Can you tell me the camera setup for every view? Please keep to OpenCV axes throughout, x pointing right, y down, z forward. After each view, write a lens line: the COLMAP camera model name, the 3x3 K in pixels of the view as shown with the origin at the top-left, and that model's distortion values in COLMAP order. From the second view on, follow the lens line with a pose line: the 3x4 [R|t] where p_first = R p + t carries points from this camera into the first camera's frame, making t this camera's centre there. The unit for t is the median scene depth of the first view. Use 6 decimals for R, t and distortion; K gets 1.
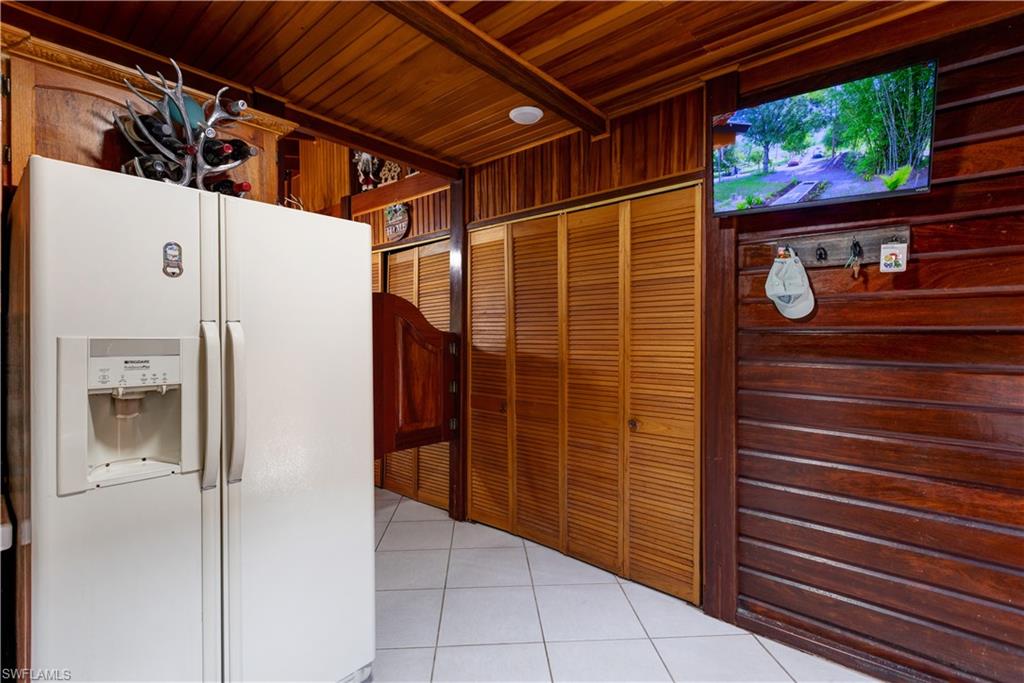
lens RADIAL K [[467.0, 0, 509.8], [0, 467.0, 337.3], [0, 0, 1]] dist [0.000151, 0.000323]
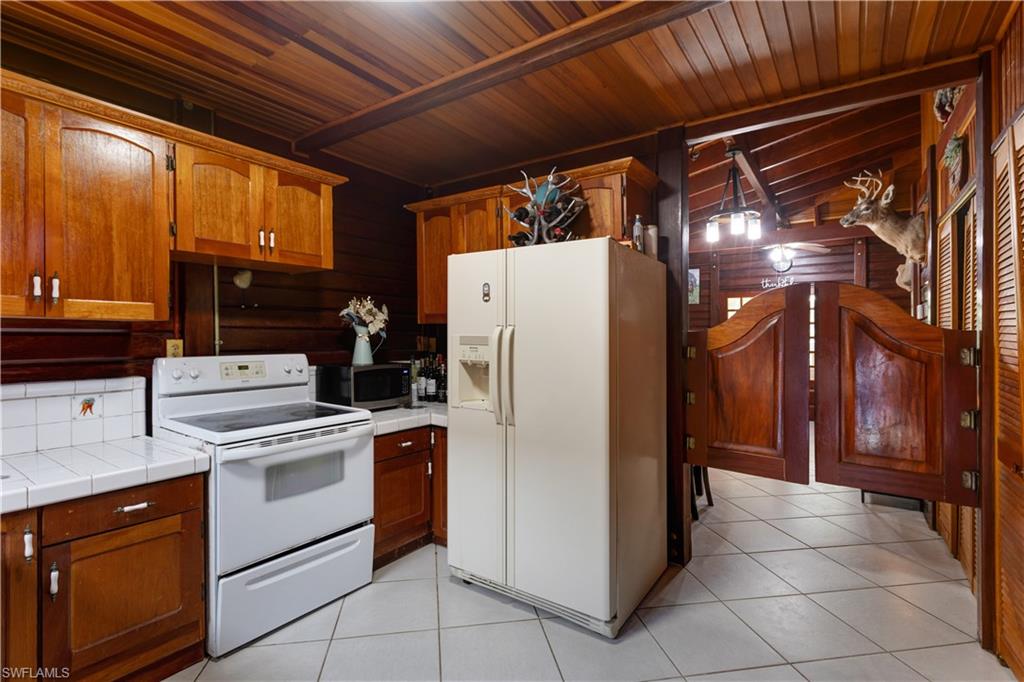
lens RADIAL K [[473.9, 0, 524.4], [0, 473.9, 343.7], [0, 0, 1]] dist [-0.001288, -0.000538]
pose [[0.119301, 0.012009, -0.992786, 1.107611], [-0.005180, 0.999921, 0.011473, 0.009725], [0.992845, 0.003774, 0.119354, 0.917766]]
